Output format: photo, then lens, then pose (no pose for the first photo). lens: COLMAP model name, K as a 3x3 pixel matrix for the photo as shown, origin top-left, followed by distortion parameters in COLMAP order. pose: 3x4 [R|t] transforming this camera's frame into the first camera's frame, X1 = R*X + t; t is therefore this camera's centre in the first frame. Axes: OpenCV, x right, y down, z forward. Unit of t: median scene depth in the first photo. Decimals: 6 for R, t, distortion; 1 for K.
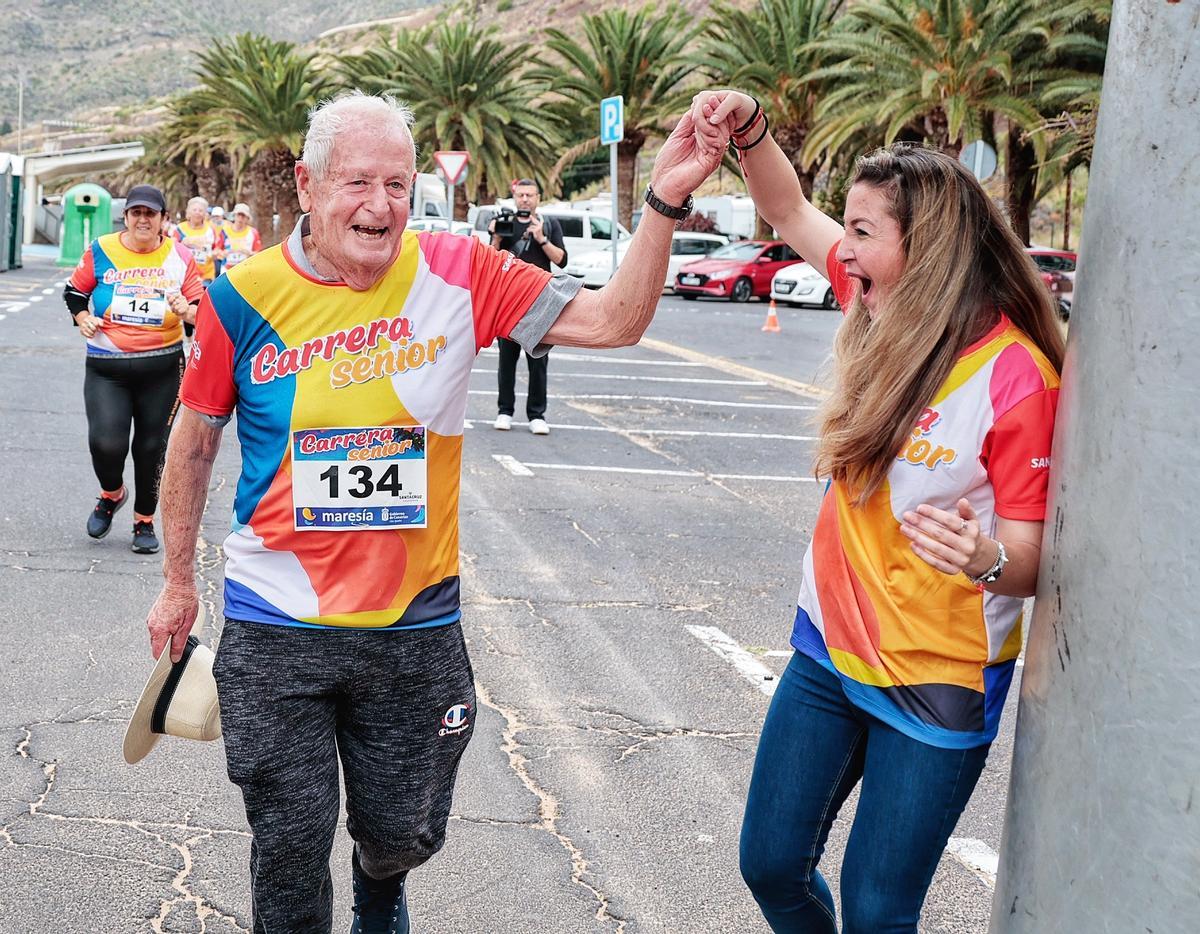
lens RADIAL K [[1879.8, 0, 474.1], [0, 1879.8, 354.3], [0, 0, 1]] dist [0.002634, 0.012627]
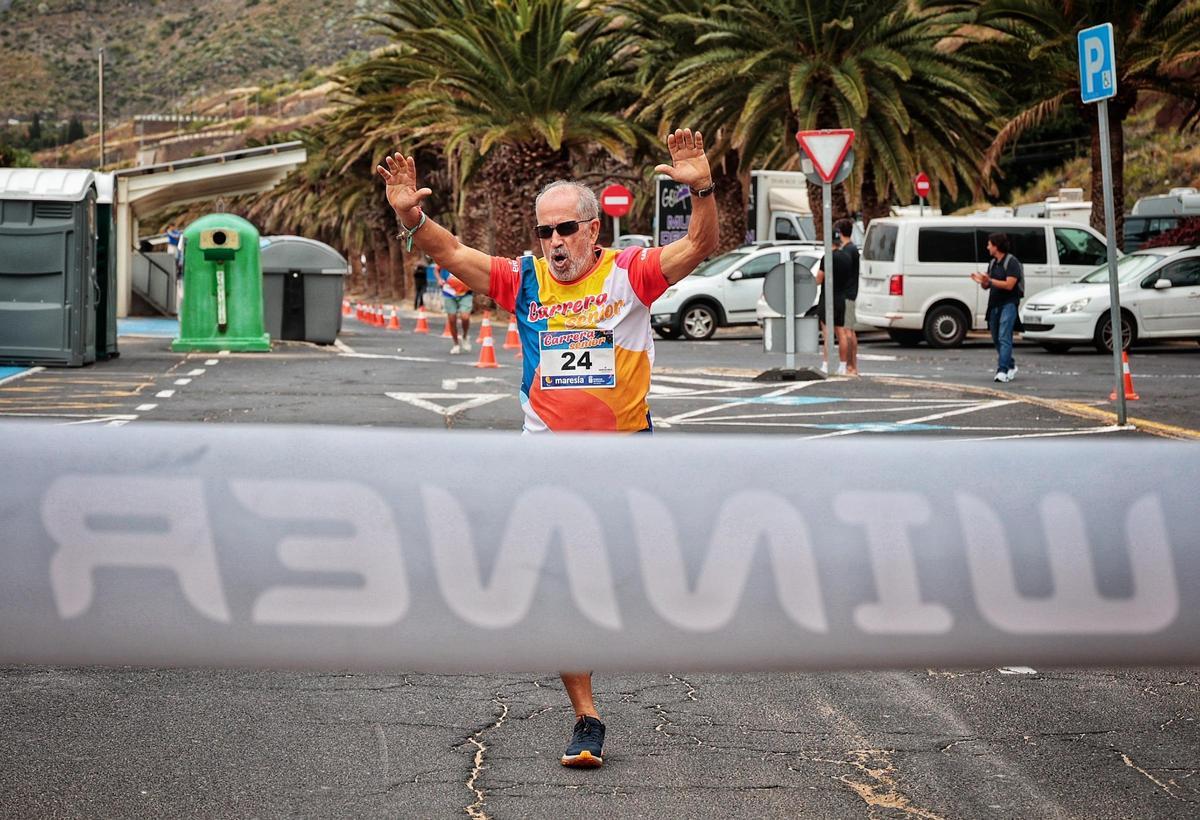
lens RADIAL K [[2842.5, 0, 674.5], [0, 2842.5, 406.3], [0, 0, 1]] dist [-0.037548, -0.398306]
pose [[0.998693, -0.045935, -0.022415, -0.040986], [0.045524, 0.998792, -0.018485, -0.004939], [0.023237, 0.017440, 0.999578, 0.090369]]
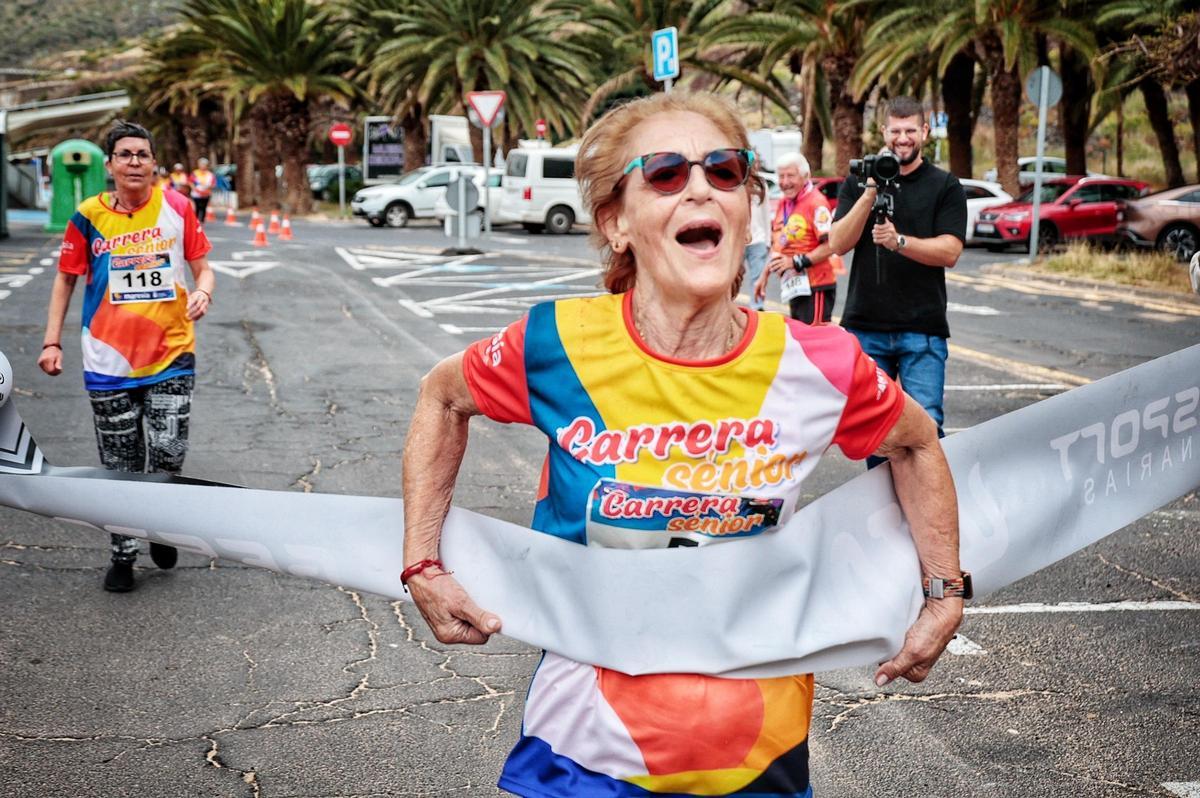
lens RADIAL K [[2095.8, 0, 581.8], [0, 2095.8, 396.4], [0, 0, 1]] dist [-0.061245, -0.035667]
pose [[0.991125, -0.046513, 0.124529, -0.093813], [0.040598, 0.997942, 0.049628, -0.007707], [-0.126581, -0.044132, 0.990974, -0.024397]]
